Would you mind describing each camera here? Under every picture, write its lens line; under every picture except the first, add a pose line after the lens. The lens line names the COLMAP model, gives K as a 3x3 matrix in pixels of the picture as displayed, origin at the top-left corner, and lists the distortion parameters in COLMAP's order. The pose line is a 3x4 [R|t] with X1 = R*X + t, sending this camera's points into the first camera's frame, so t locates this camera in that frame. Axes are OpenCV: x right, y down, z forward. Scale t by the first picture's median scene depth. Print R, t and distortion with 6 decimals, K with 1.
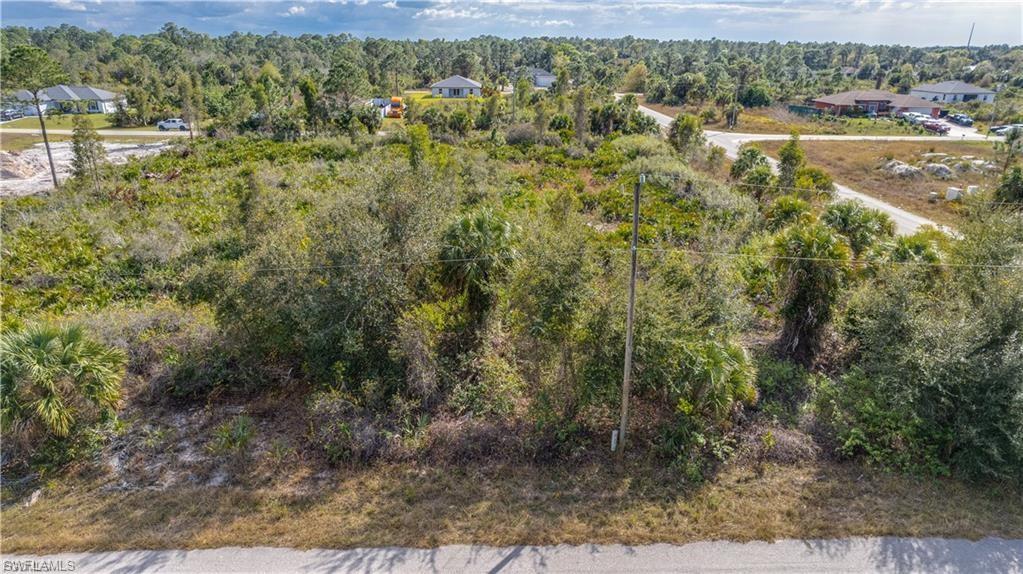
lens RADIAL K [[656.3, 0, 496.0], [0, 656.3, 286.4], [0, 0, 1]] dist [-0.042937, 0.065743]
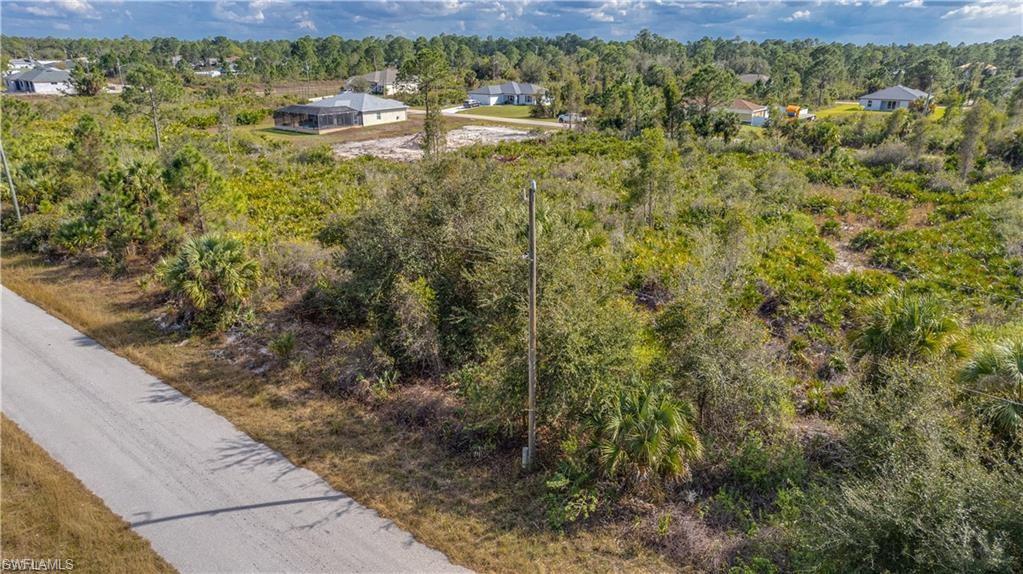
lens RADIAL K [[656.3, 0, 496.0], [0, 656.3, 286.4], [0, 0, 1]] dist [-0.042937, 0.065743]
pose [[0.773806, 0.217618, -0.594867, 0.171986], [-0.222178, 0.972713, 0.066835, -0.015600], [0.593179, 0.080449, 0.801041, 0.051441]]
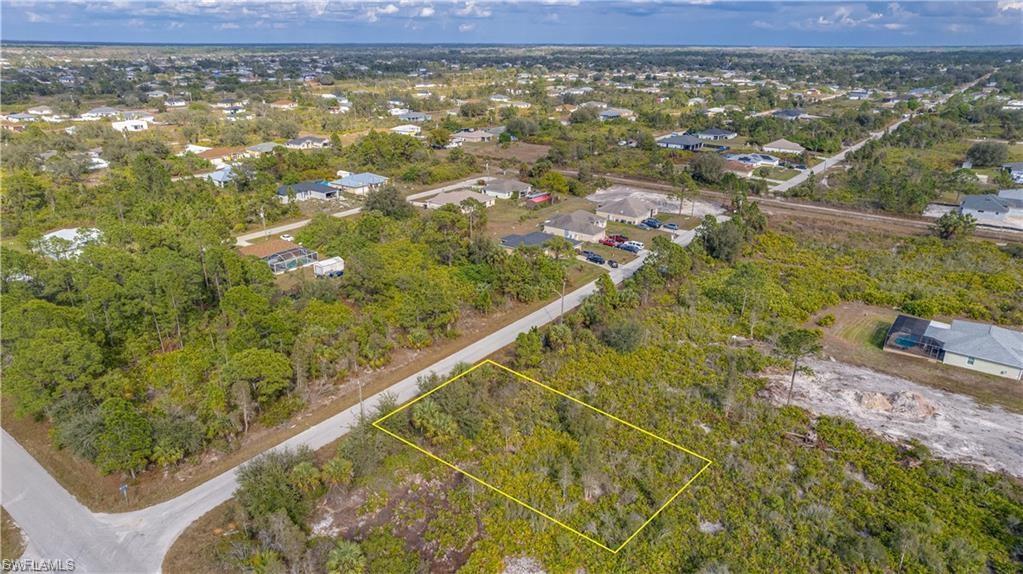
lens RADIAL K [[656.3, 0, 496.0], [0, 656.3, 286.4], [0, 0, 1]] dist [-0.042937, 0.065743]
pose [[-0.635910, 0.264310, -0.725092, 0.552026], [-0.279873, 0.796595, 0.535824, -0.689793], [0.719229, 0.543669, -0.432590, 0.699122]]
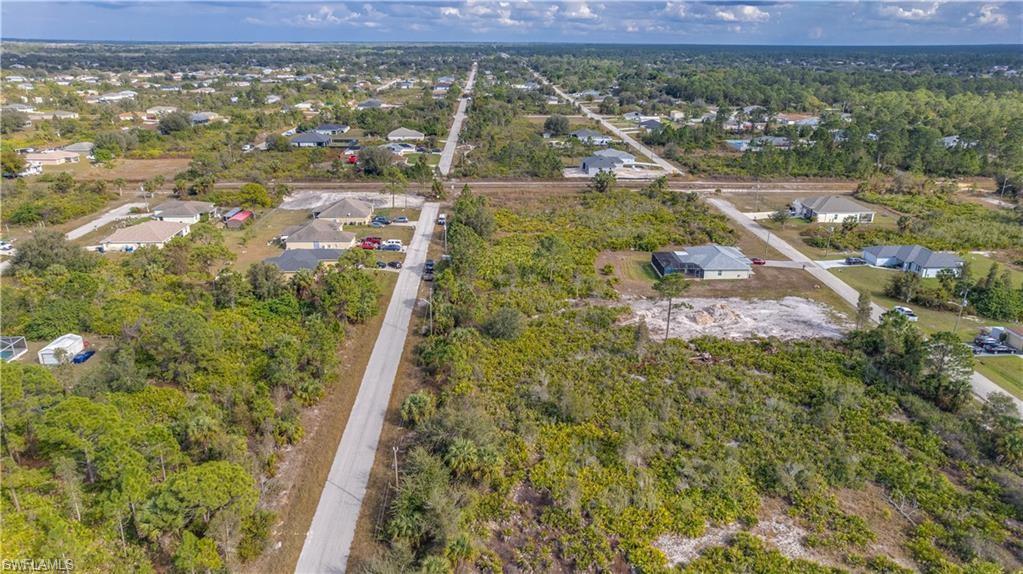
lens RADIAL K [[656.3, 0, 496.0], [0, 656.3, 286.4], [0, 0, 1]] dist [-0.042937, 0.065743]
pose [[0.005006, 0.349606, -0.936884, 0.693513], [-0.356779, 0.875860, 0.324928, -0.488677], [0.934175, 0.332634, 0.129117, 0.176905]]
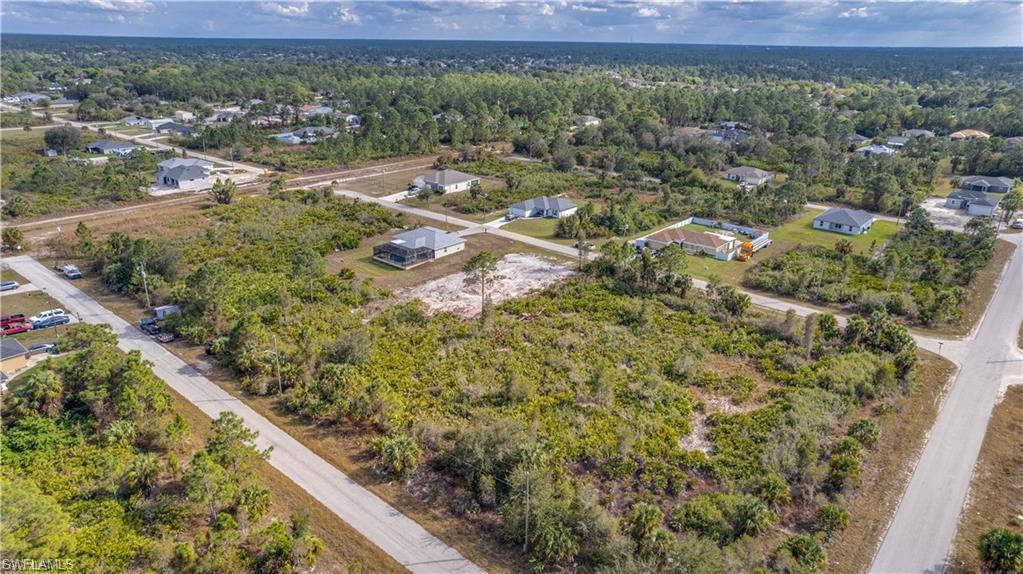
lens RADIAL K [[656.3, 0, 496.0], [0, 656.3, 286.4], [0, 0, 1]] dist [-0.042937, 0.065743]
pose [[0.734339, 0.245071, -0.632999, 0.428244], [-0.245159, 0.965358, 0.089339, -0.291372], [0.632964, 0.089581, 0.768981, -0.369051]]
